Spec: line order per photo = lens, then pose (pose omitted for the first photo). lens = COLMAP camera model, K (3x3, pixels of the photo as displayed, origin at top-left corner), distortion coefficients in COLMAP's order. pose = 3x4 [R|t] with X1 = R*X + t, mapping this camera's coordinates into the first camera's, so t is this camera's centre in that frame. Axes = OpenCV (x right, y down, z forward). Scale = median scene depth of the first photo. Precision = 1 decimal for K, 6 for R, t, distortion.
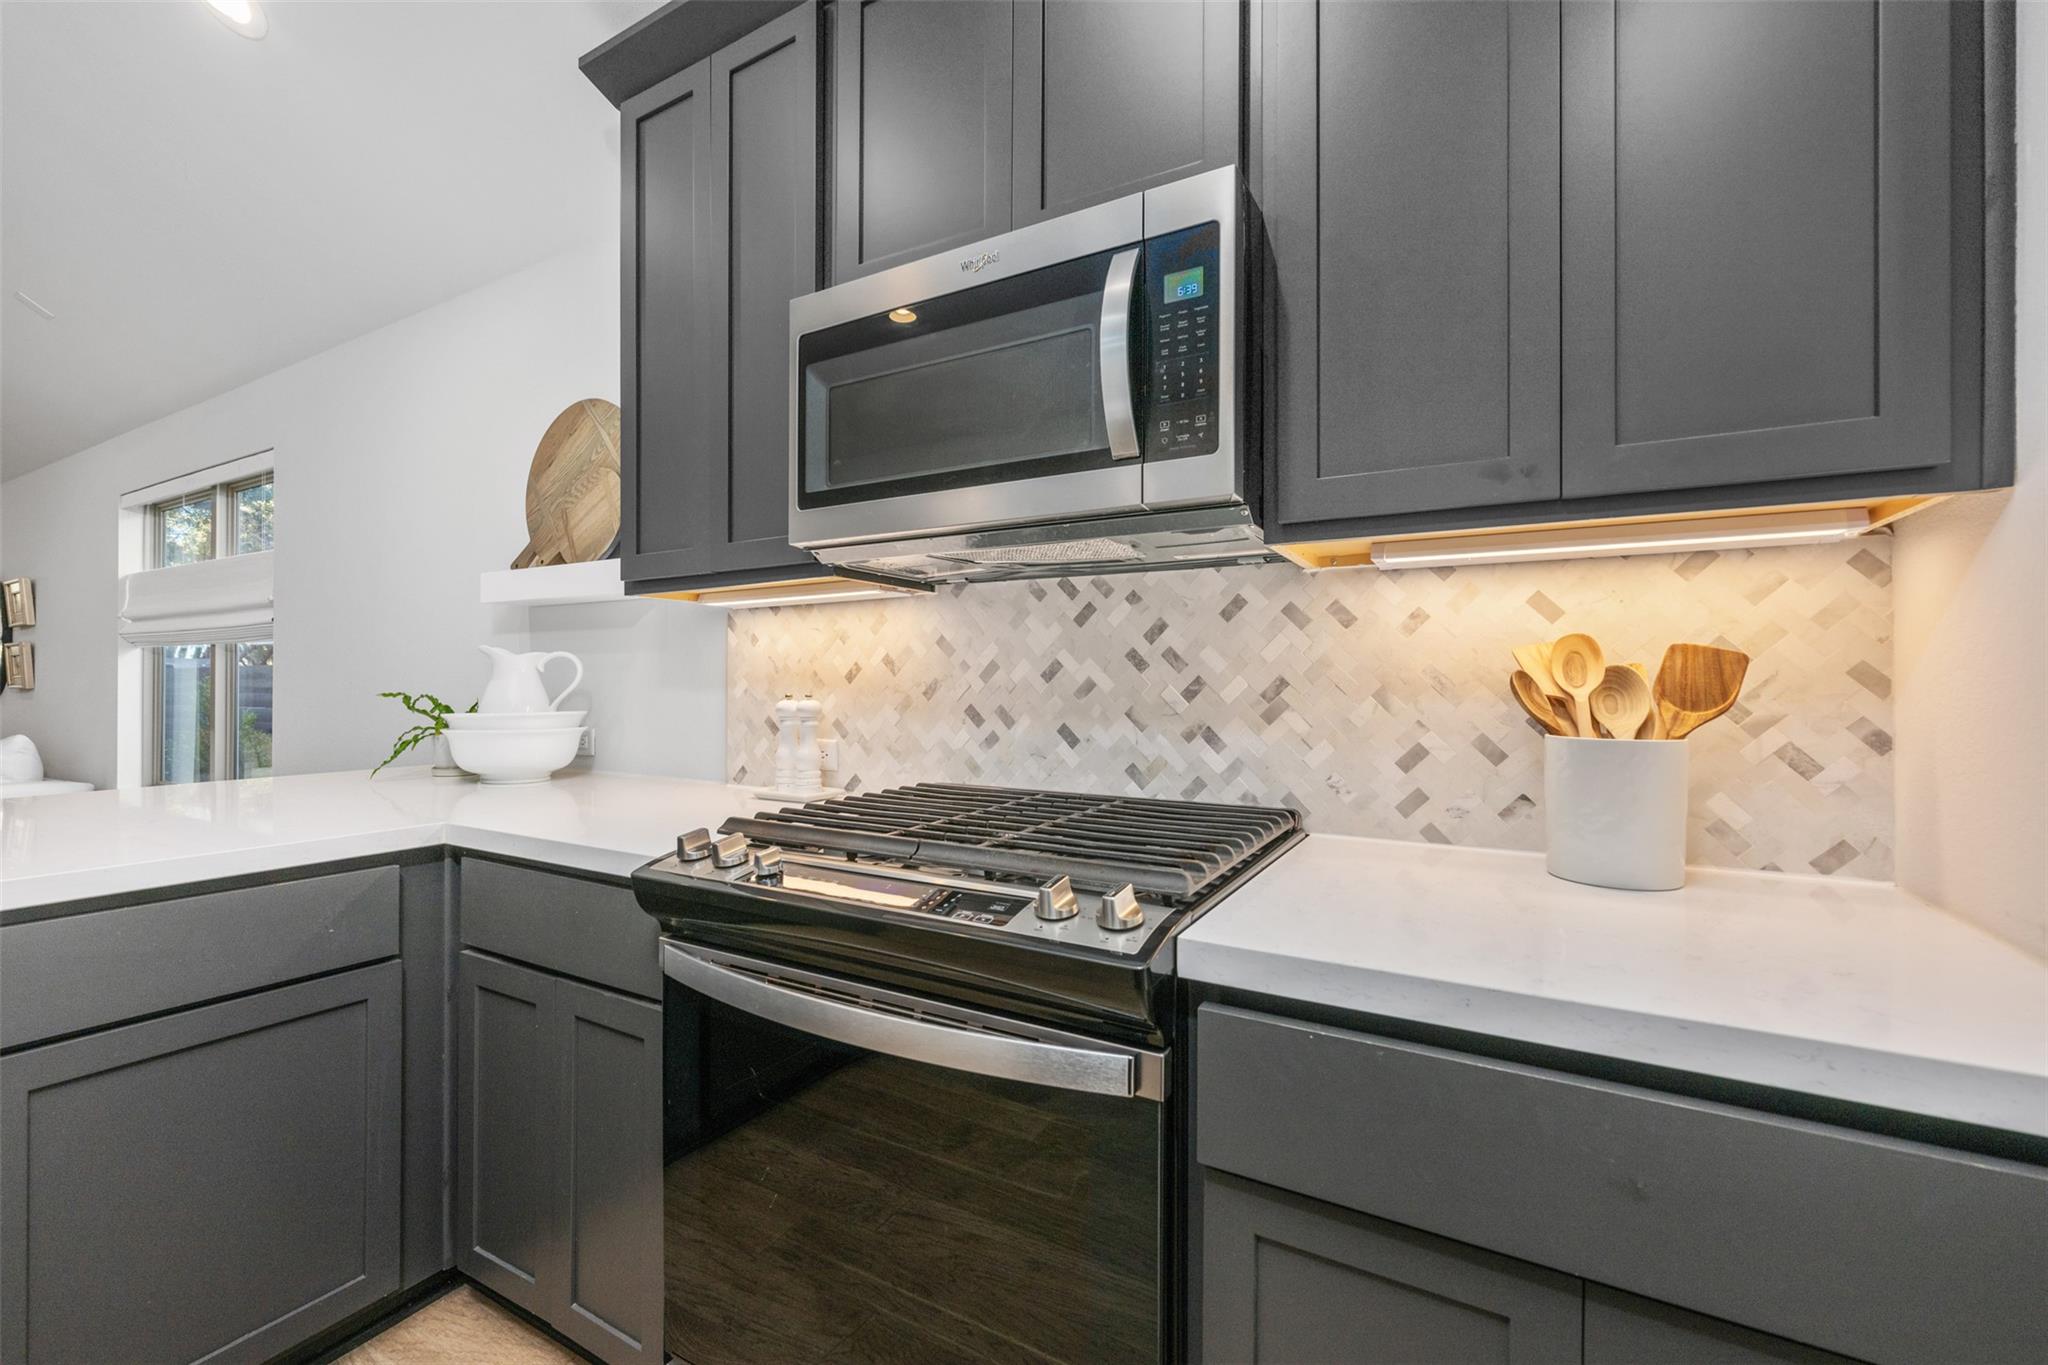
lens RADIAL K [[847.5, 0, 1024.0], [0, 847.5, 682.5], [0, 0, 1]] dist [0.001487, 0.000511]
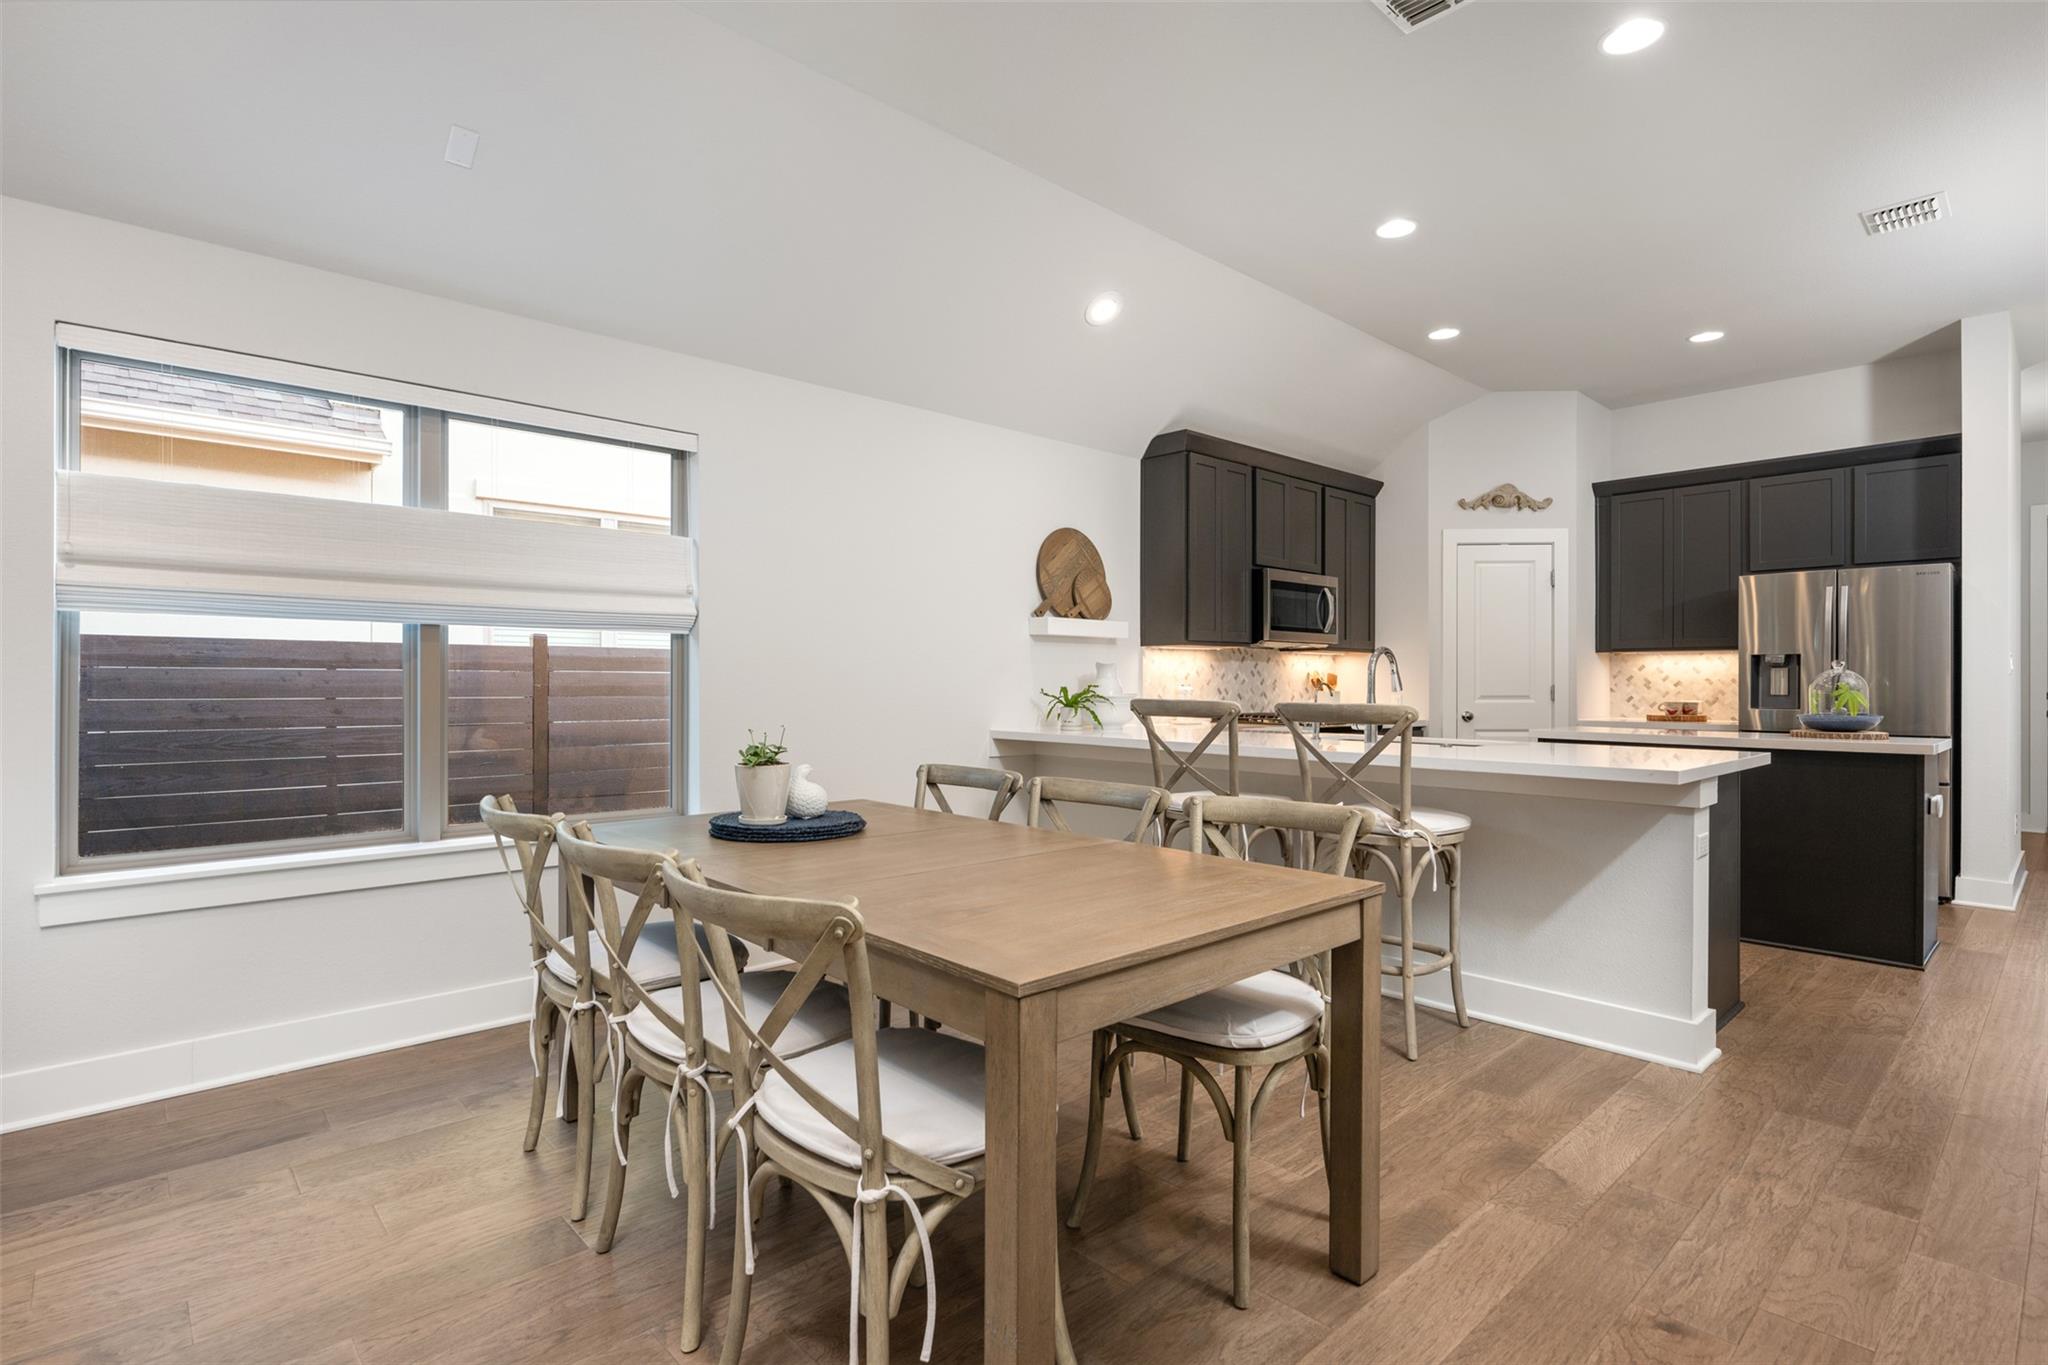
lens RADIAL K [[995.1, 0, 1024.0], [0, 995.1, 682.5], [0, 0, 1]] dist [-0.001766, -0.000729]
pose [[0.303677, -0.003530, 0.952768, -4.019214], [-0.004611, 0.999976, 0.005174, -0.007355], [-0.952764, -0.005964, 0.303654, 0.660369]]
